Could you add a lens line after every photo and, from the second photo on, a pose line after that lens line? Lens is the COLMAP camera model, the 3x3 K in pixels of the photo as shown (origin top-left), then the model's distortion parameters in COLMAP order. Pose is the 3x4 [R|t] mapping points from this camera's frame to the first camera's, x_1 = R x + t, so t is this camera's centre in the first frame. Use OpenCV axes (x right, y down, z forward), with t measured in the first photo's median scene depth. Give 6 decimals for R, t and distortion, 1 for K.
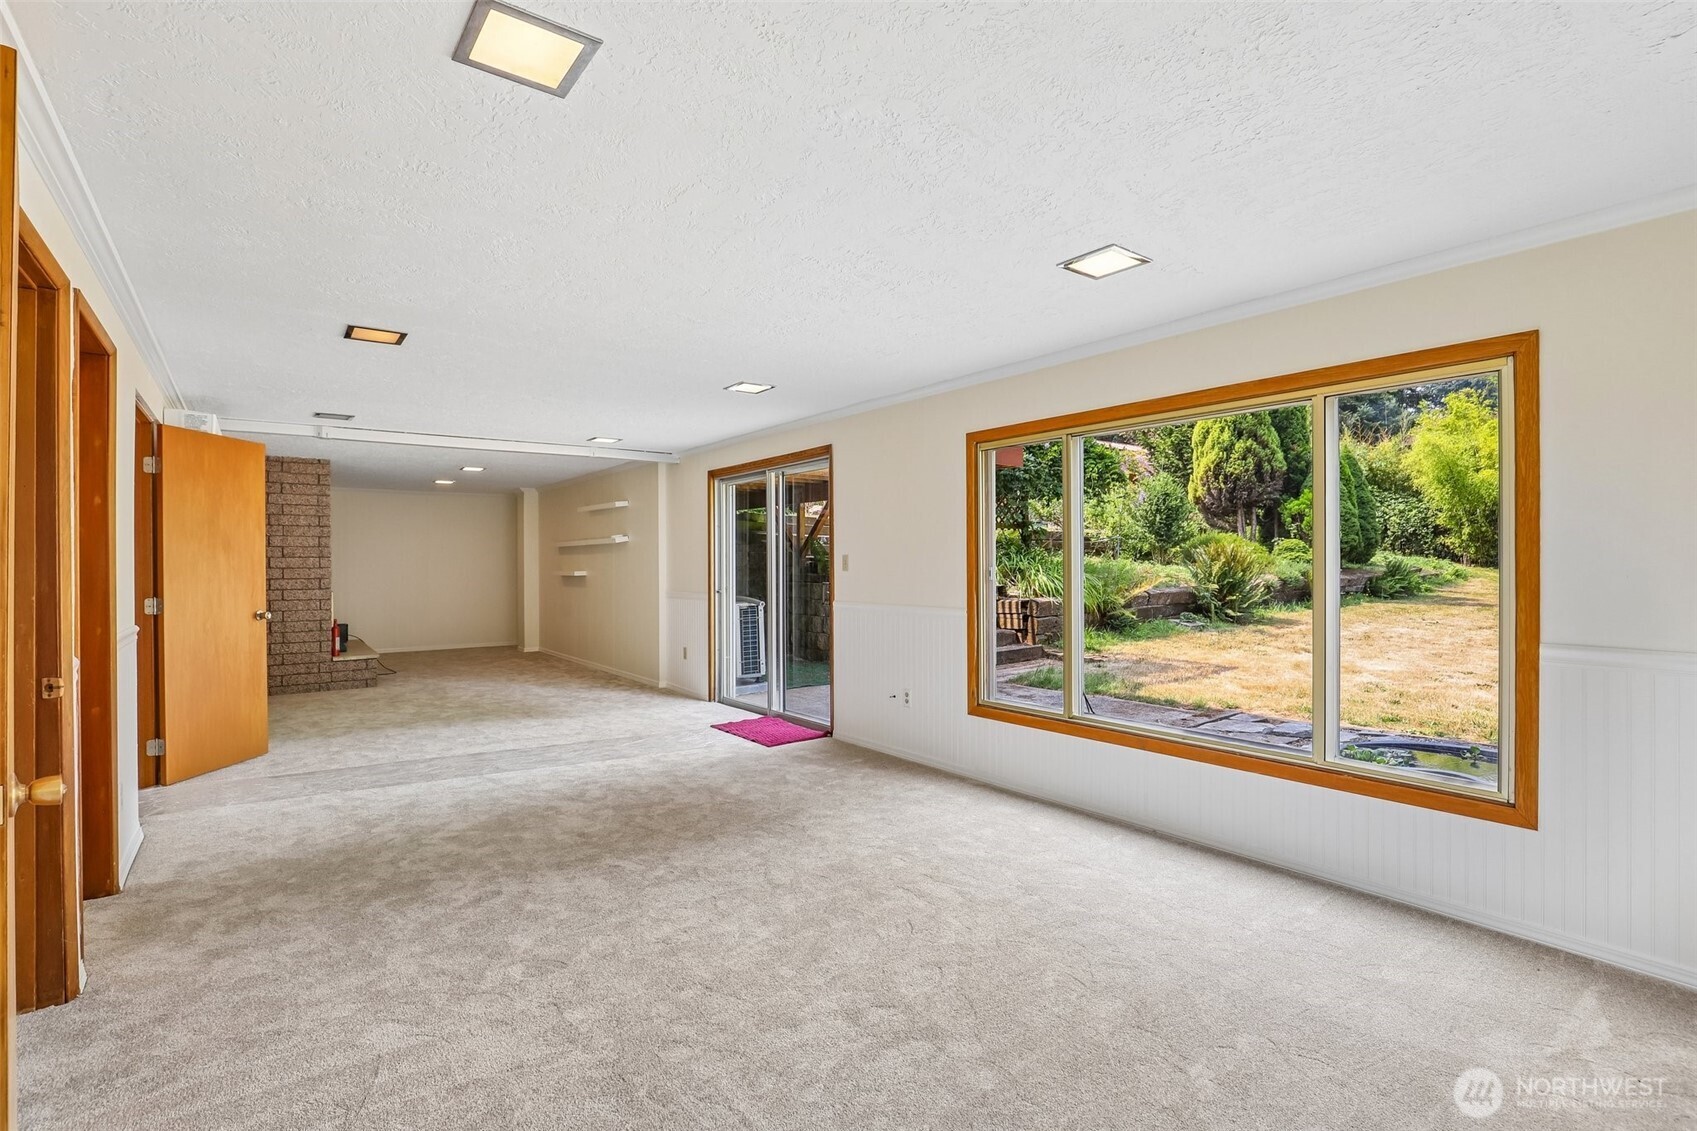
lens RADIAL K [[787.9, 0, 847.2], [0, 787.9, 564.1], [0, 0, 1]] dist [-0.031585, 0.004855]
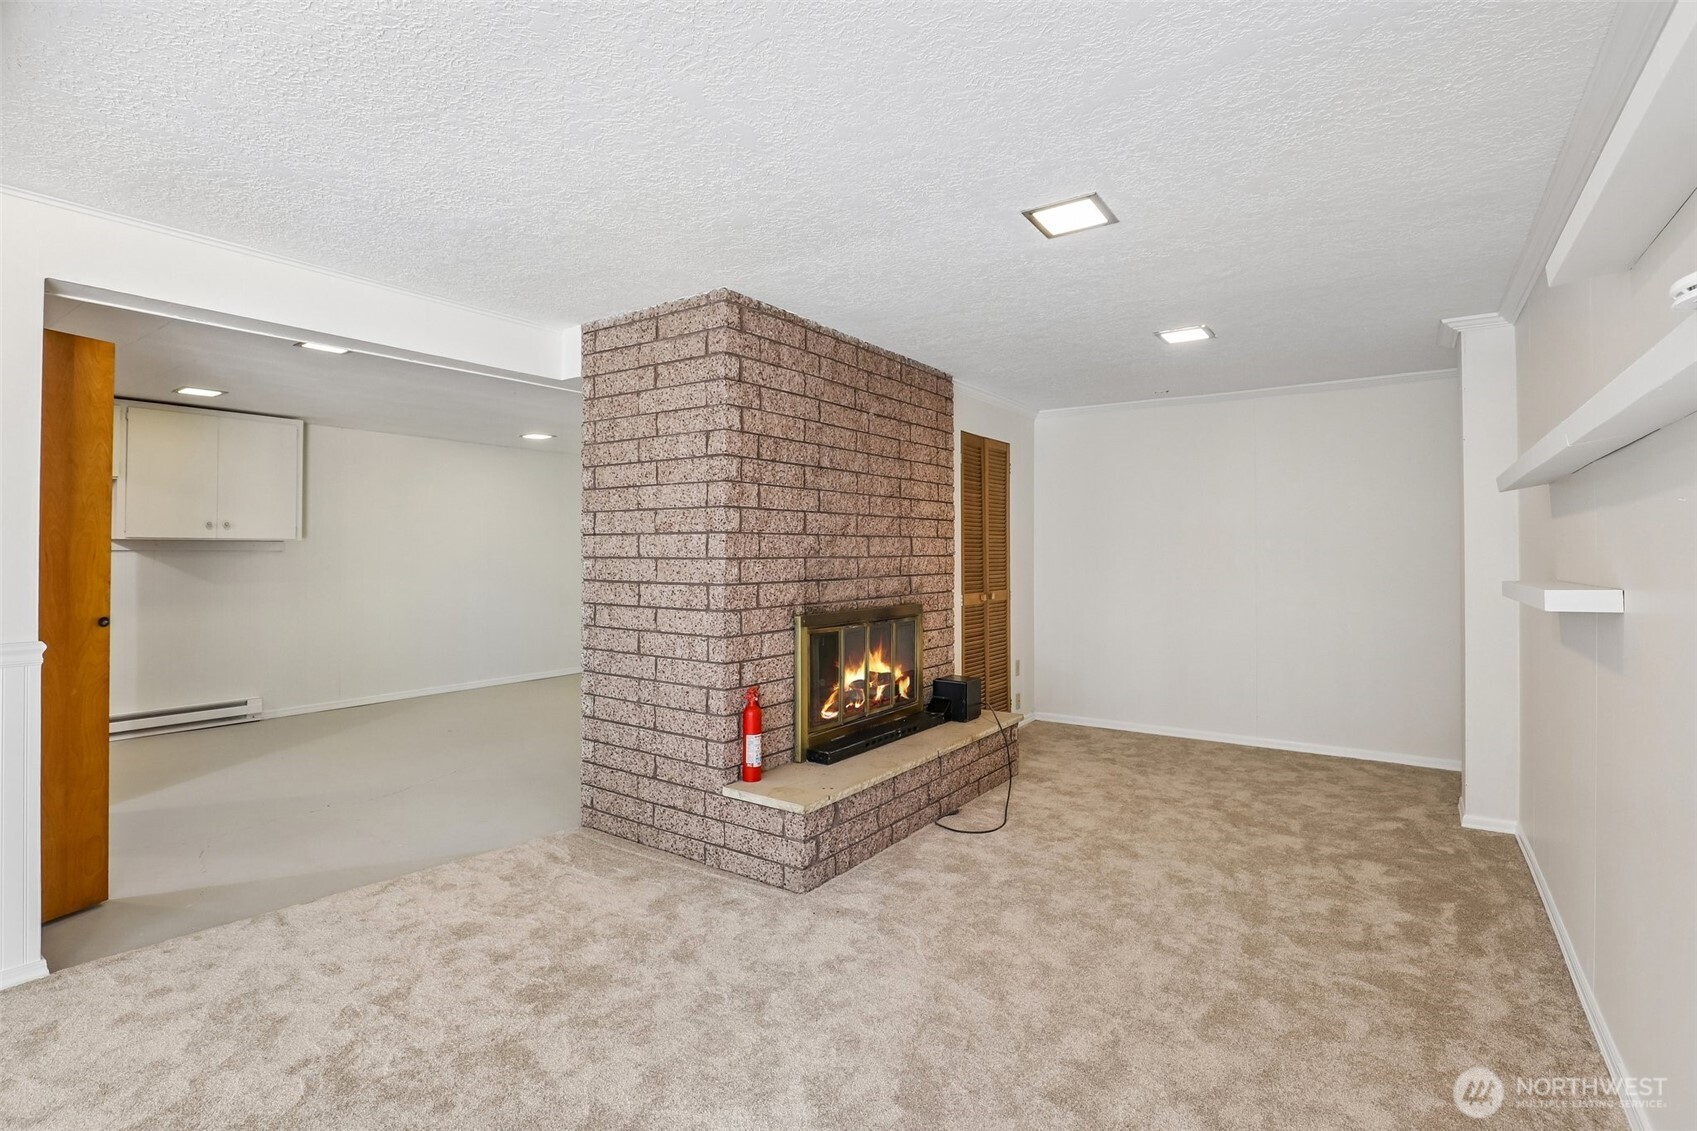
lens RADIAL K [[787.9, 0, 847.6], [0, 787.9, 556.2], [0, 0, 1]] dist [-0.031585, 0.004855]
pose [[0.302669, -0.002670, -0.953092, -0.266952], [-0.000097, 0.999996, -0.002832, 0.004937], [0.953096, 0.000949, 0.302667, 0.949424]]
